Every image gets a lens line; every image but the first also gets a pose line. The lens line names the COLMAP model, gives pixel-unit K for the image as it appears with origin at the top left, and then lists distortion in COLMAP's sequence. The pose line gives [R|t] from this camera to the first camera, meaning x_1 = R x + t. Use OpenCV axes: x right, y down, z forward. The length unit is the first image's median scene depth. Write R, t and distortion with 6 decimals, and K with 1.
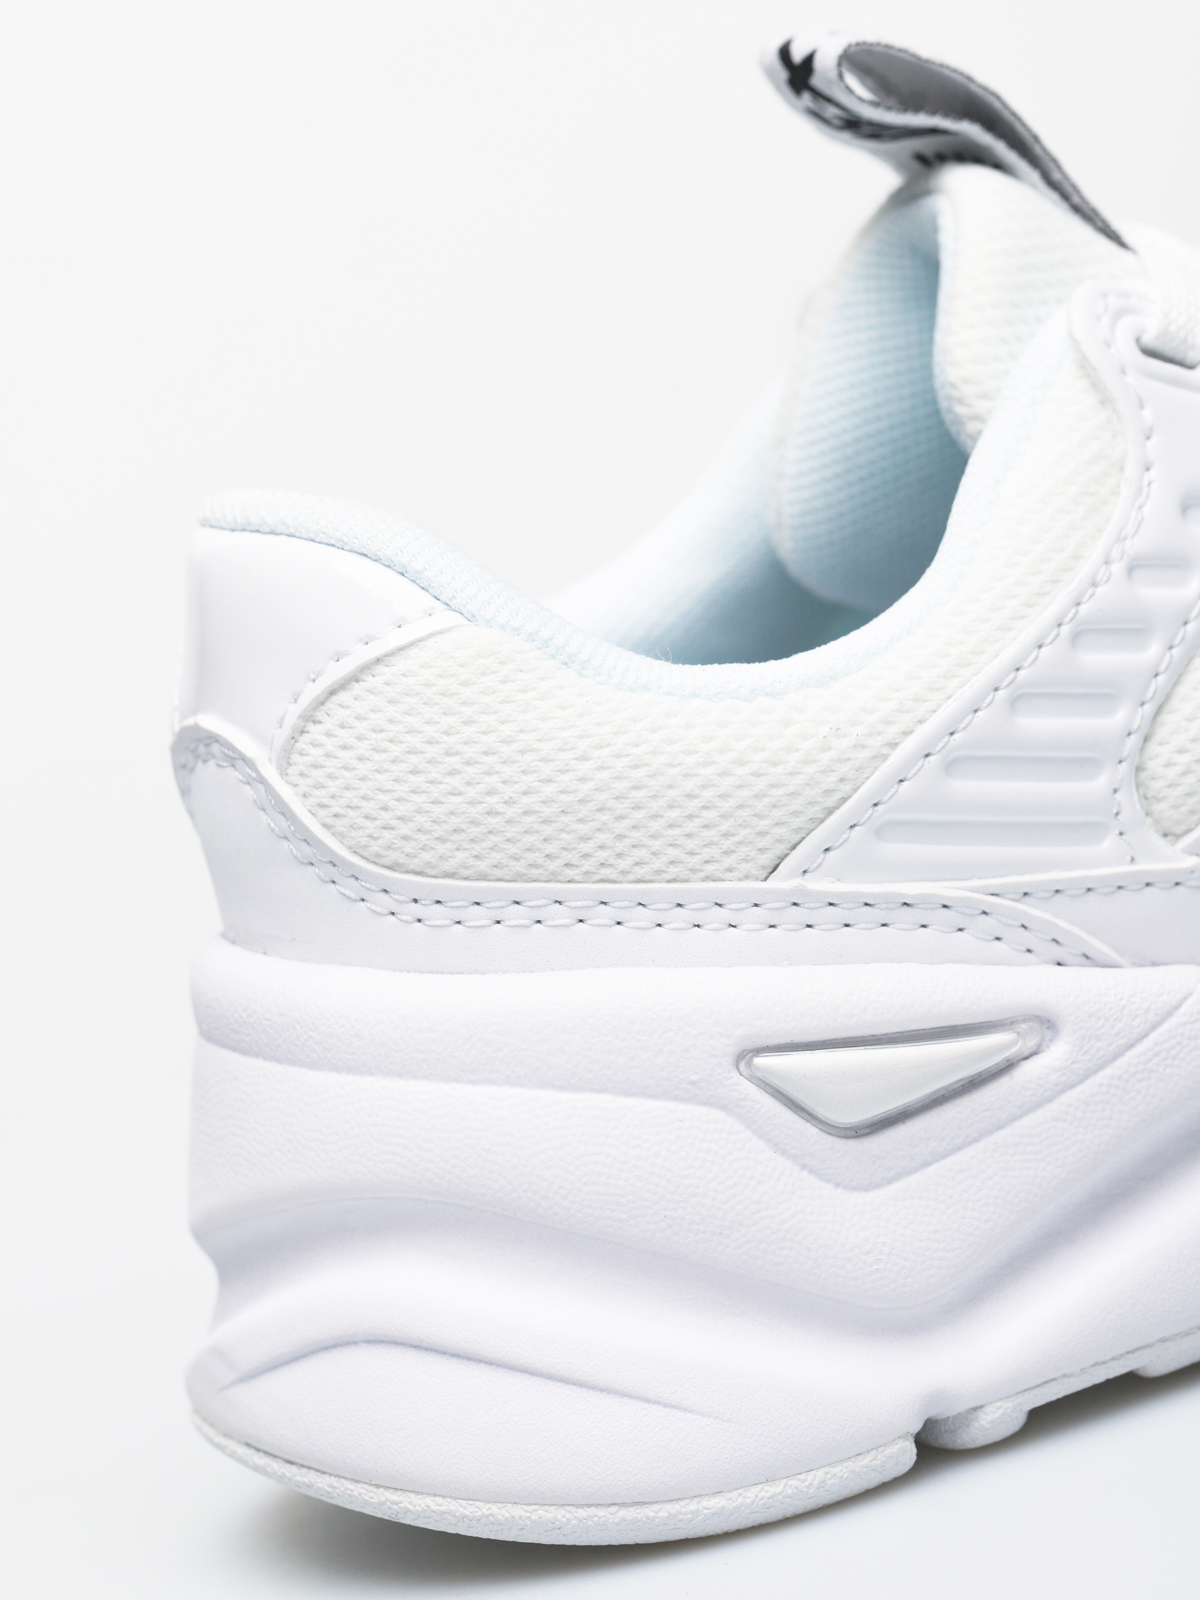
lens RADIAL K [[5022.9, 0, 600.2], [0, 5022.9, 800.1], [0, 0, 1]] dist [-0.208114, 0.000000]
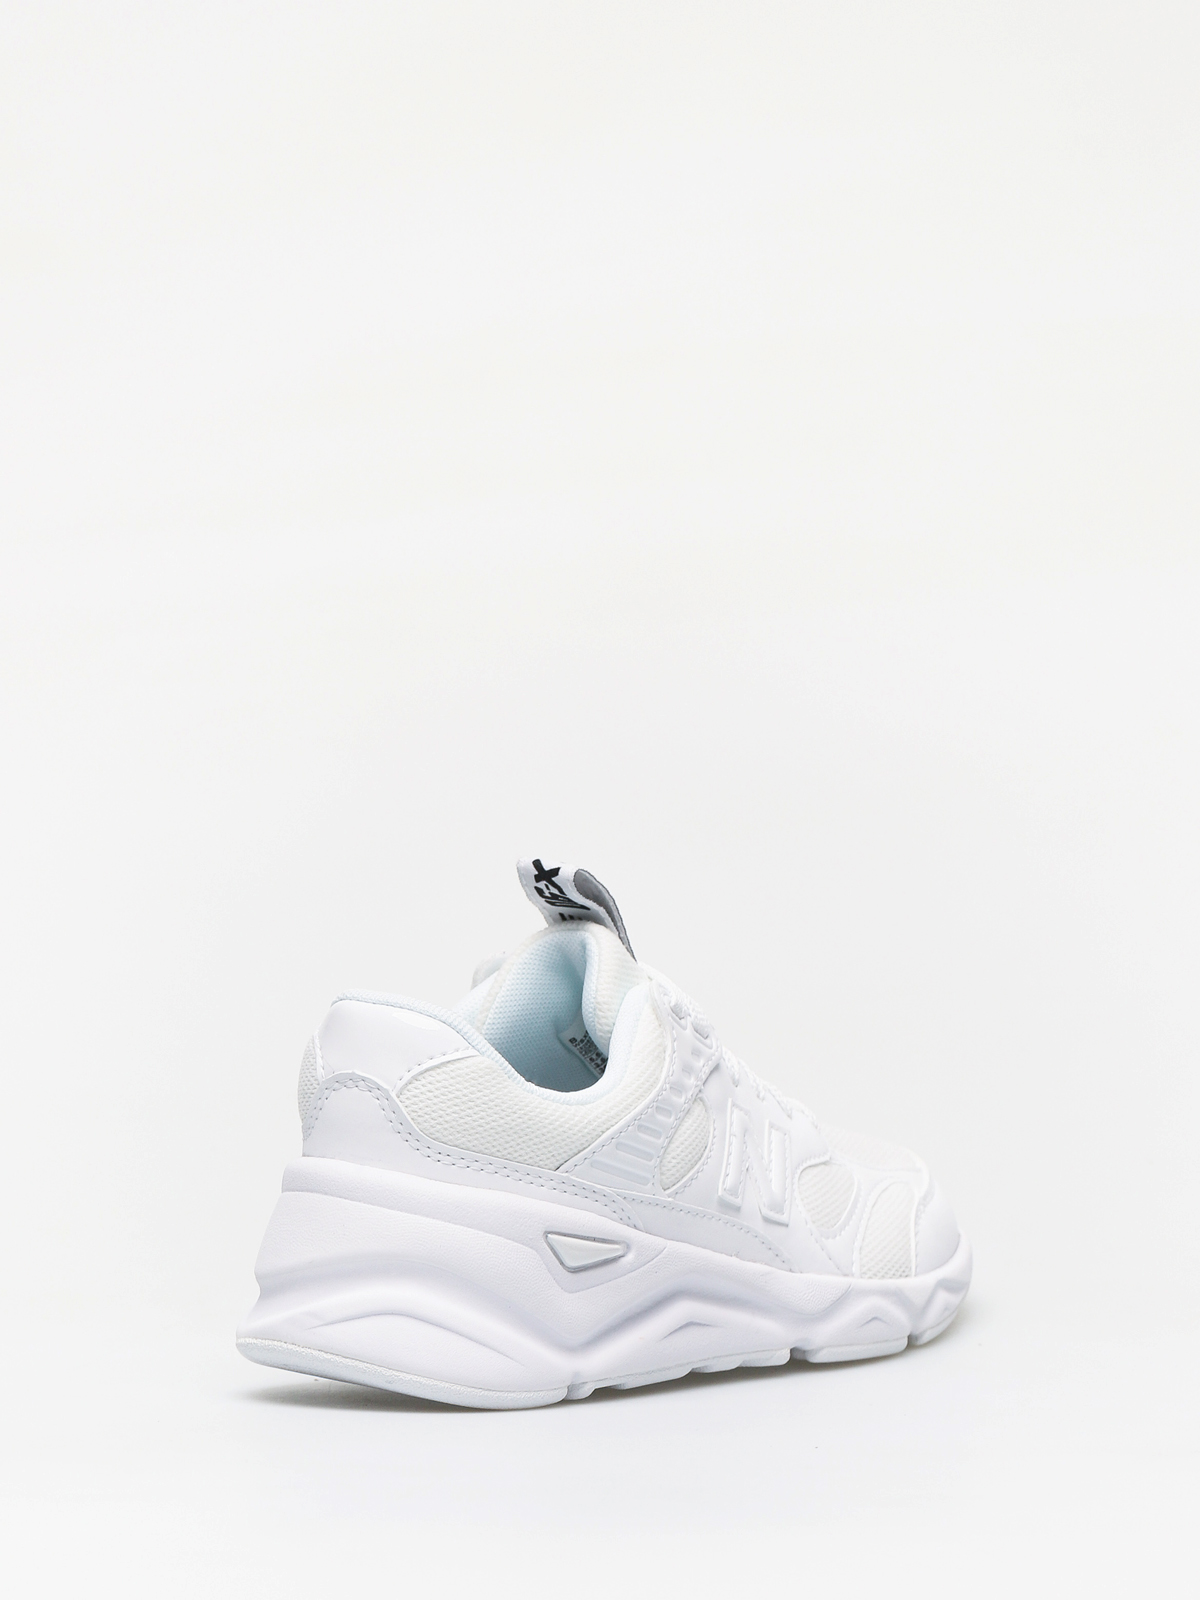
lens RADIAL K [[5022.9, 0, 599.9], [0, 5022.9, 800.5], [0, 0, 1]] dist [-0.208114, 0.000000]
pose [[0.874341, 0.227520, 0.428675, -1.142237], [-0.158069, 0.968640, -0.191704, 0.334366], [-0.458849, 0.099855, 0.882886, -1.401728]]
